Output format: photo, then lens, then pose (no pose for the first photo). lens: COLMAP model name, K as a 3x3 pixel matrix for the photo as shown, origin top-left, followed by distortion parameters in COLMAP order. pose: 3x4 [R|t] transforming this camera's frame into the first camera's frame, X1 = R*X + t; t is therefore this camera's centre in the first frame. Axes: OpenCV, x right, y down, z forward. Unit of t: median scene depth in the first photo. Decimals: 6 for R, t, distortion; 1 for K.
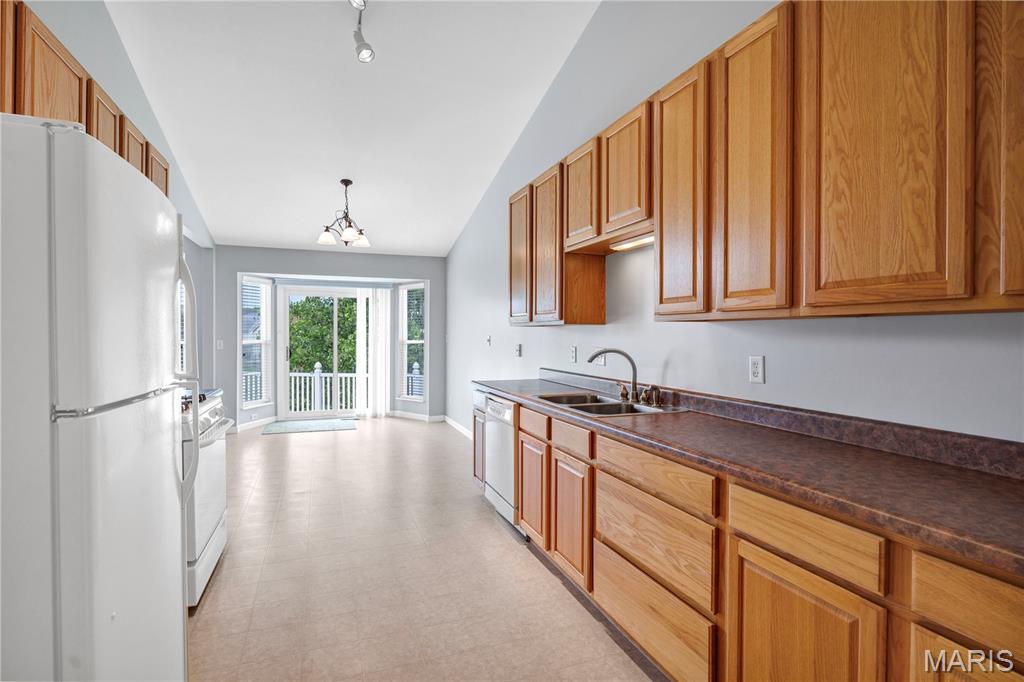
lens RADIAL K [[524.8, 0, 509.5], [0, 524.8, 344.2], [0, 0, 1]] dist [-0.019277, 0.000784]
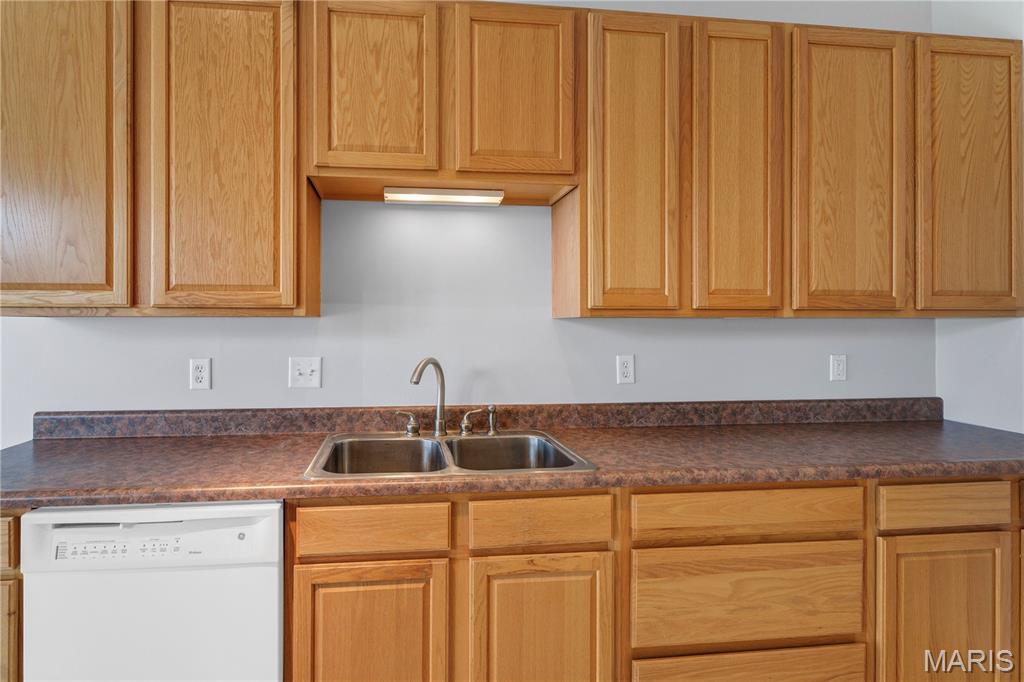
lens RADIAL K [[430.5, 0, 511.3], [0, 430.5, 340.1], [0, 0, 1]] dist [-0.004022, -0.000629]
pose [[0.252169, -0.013736, 0.967586, -0.439442], [0.019988, 0.999760, 0.008984, -0.023534], [-0.967477, 0.017075, 0.252383, 1.223387]]
